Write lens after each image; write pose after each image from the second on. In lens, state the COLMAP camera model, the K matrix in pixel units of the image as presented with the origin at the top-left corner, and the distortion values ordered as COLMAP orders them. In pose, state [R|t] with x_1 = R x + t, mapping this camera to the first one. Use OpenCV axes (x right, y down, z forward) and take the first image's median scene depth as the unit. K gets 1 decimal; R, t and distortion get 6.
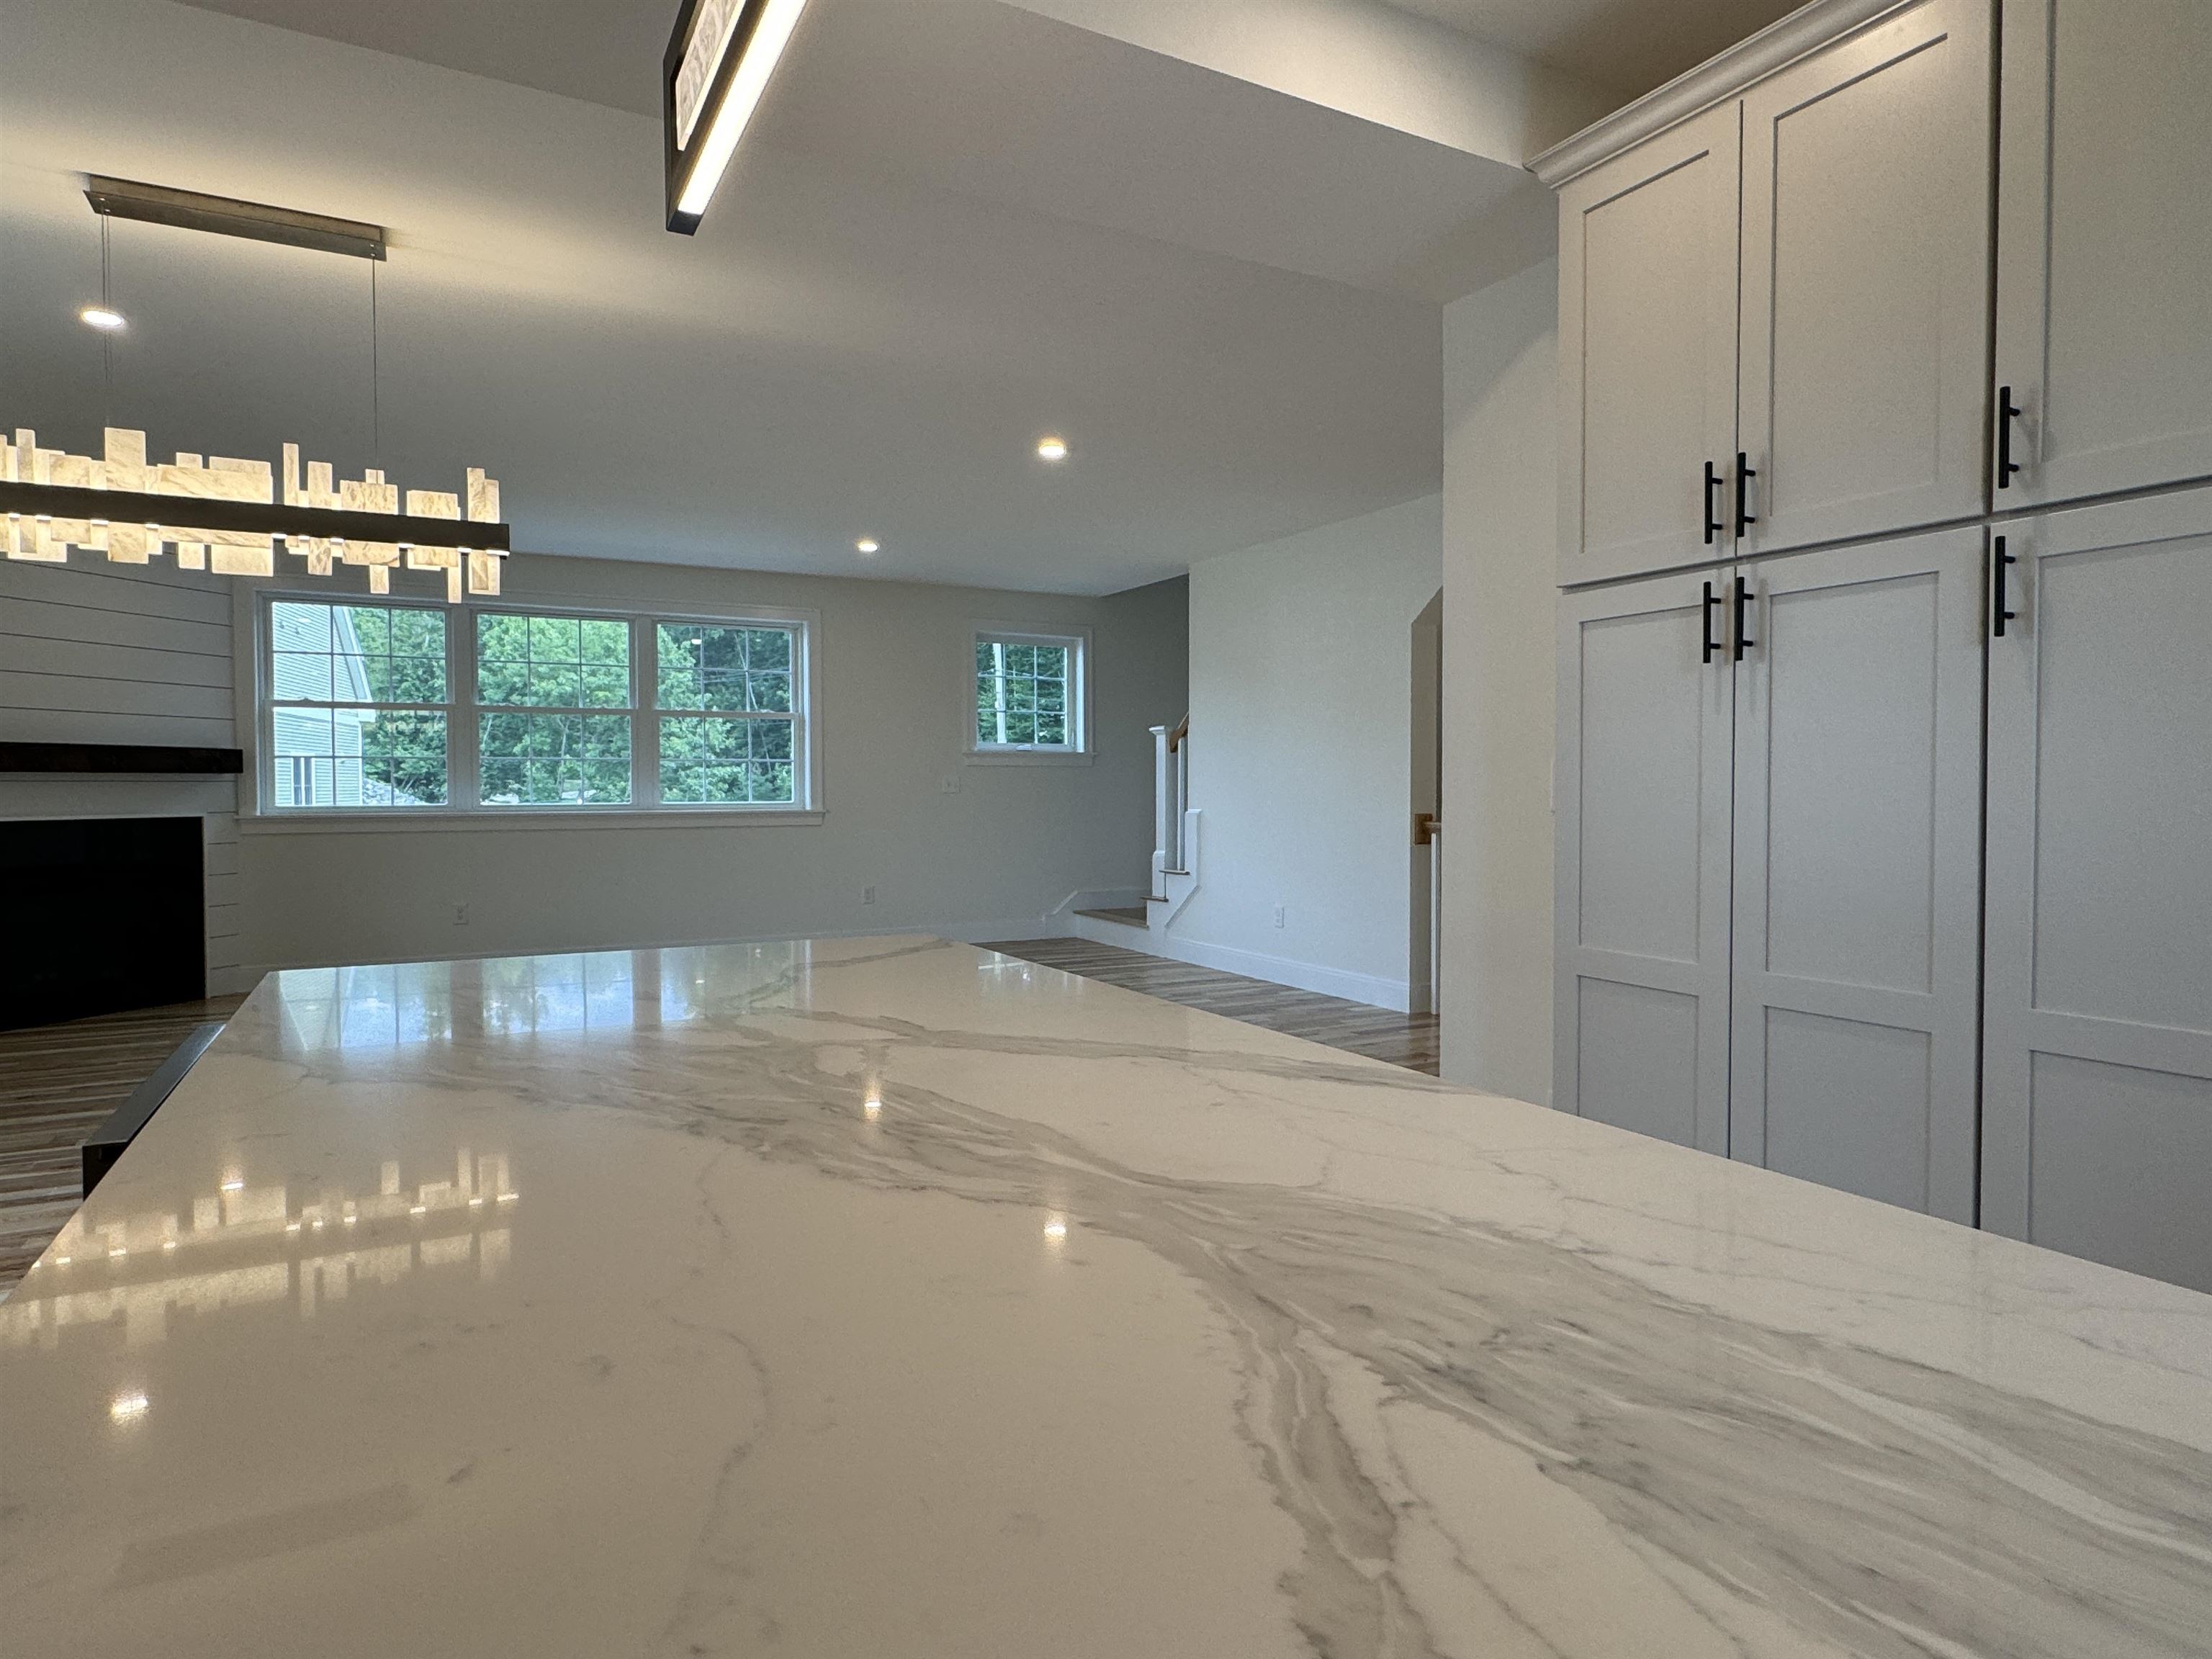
lens RADIAL K [[1260.1, 0, 1099.0], [0, 1260.1, 824.6], [0, 0, 1]] dist [-0.003070, 0.003254]
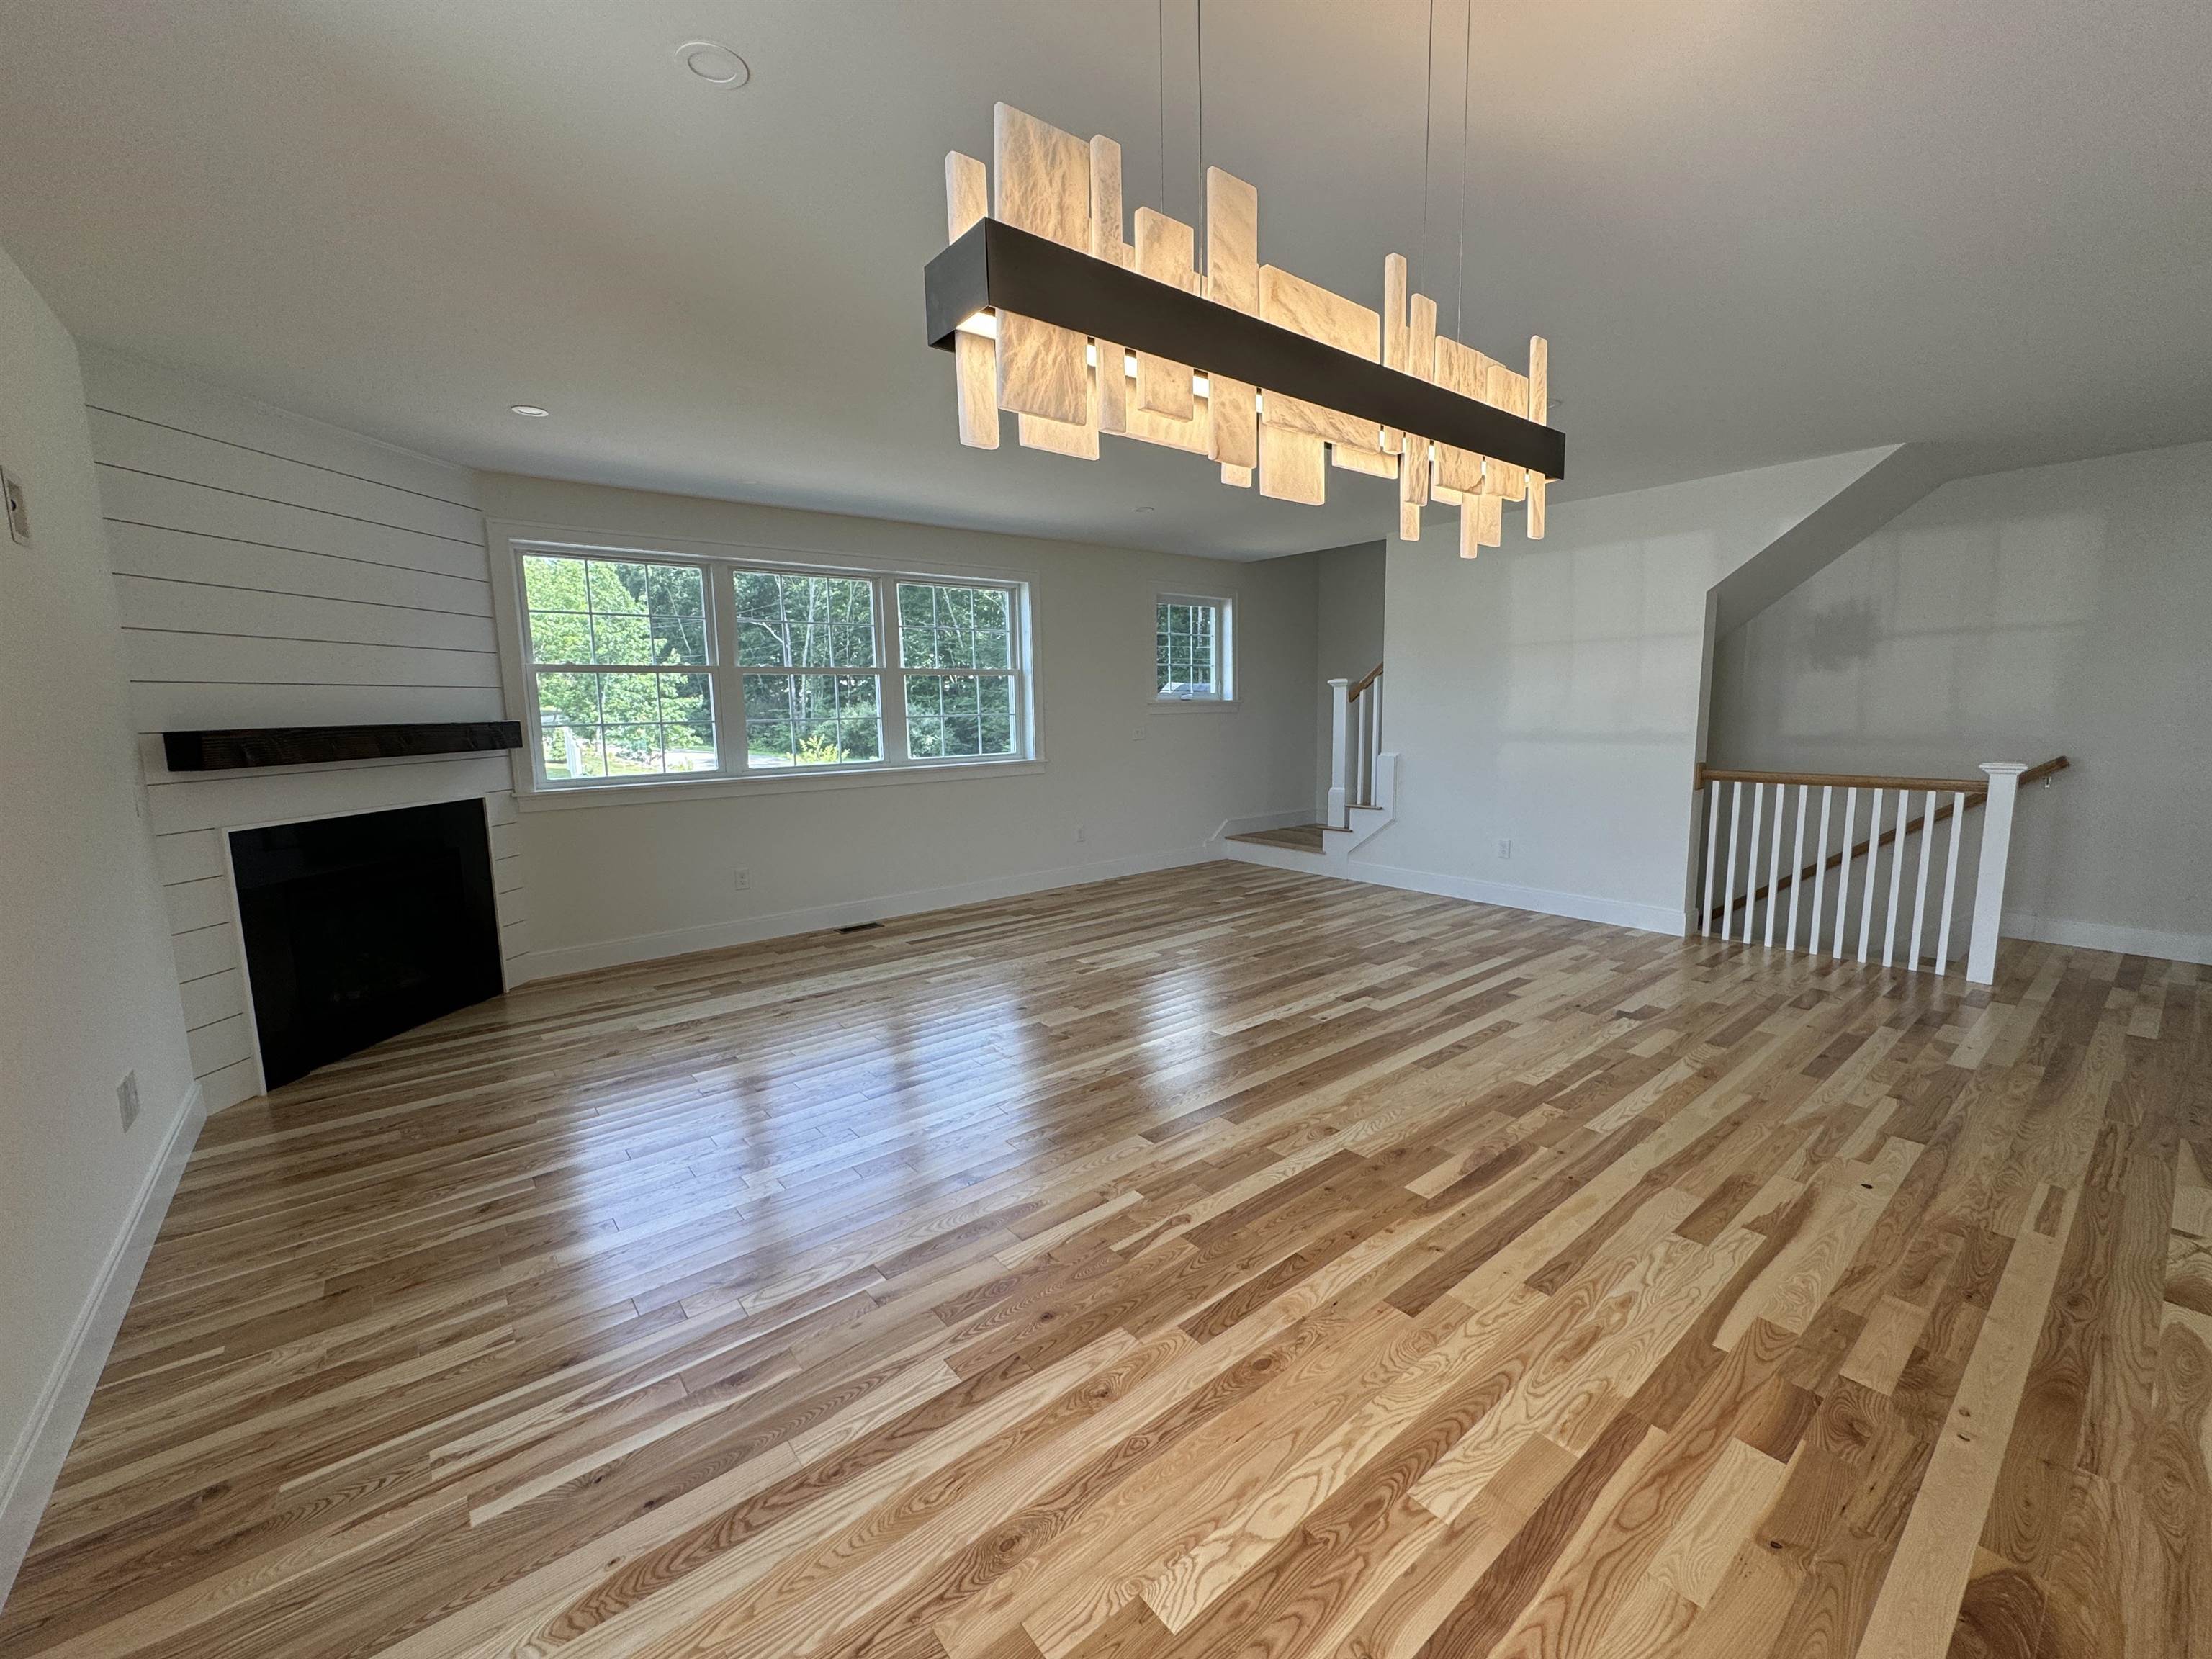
lens RADIAL K [[901.9, 0, 1110.4], [0, 901.9, 823.4], [0, 0, 1]] dist [-0.001581, 0.000177]
pose [[0.982351, -0.038686, 0.183000, -0.383691], [0.019934, 0.994458, 0.103223, -0.044961], [-0.185979, -0.097754, 0.977679, 0.278390]]
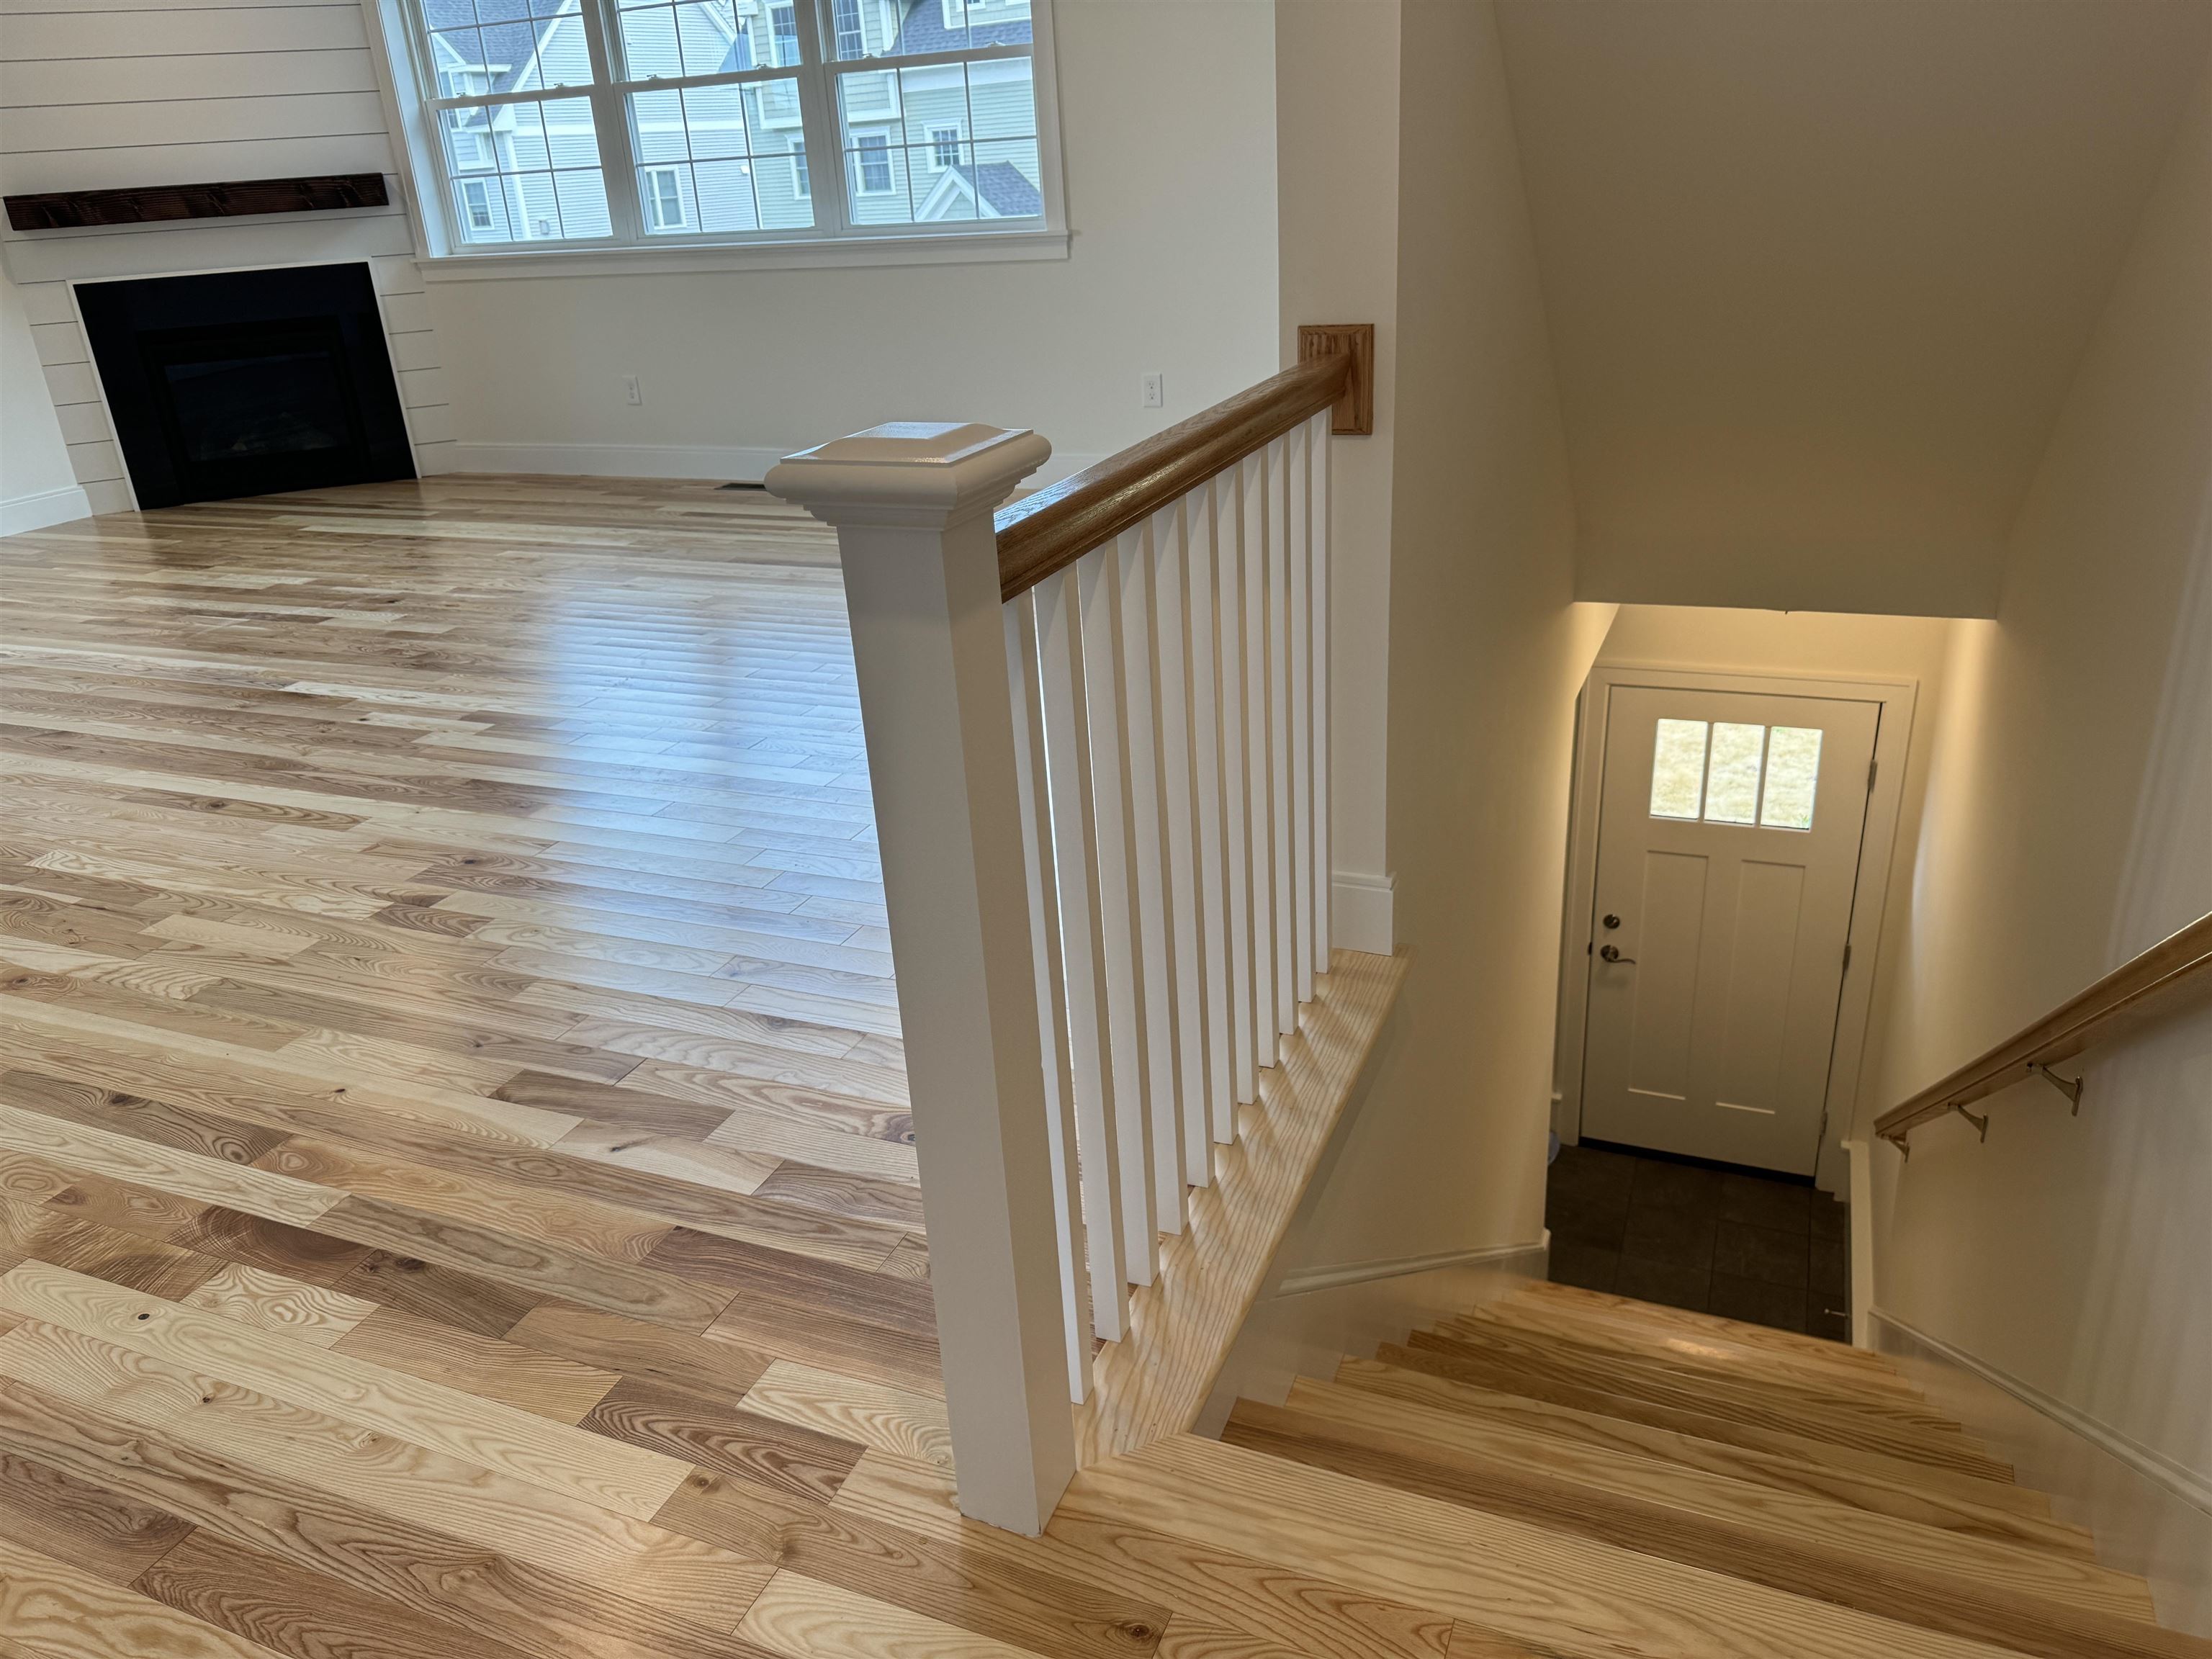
lens RADIAL K [[1589.0, 0, 1106.0], [0, 1589.0, 829.5], [0, 0, 1]] dist [0.003176, -0.001935]
pose [[0.622014, 0.273513, -0.733682, 0.480501], [0.035878, 0.926067, 0.375650, -0.036306], [0.782184, -0.259983, 0.566214, 0.673272]]
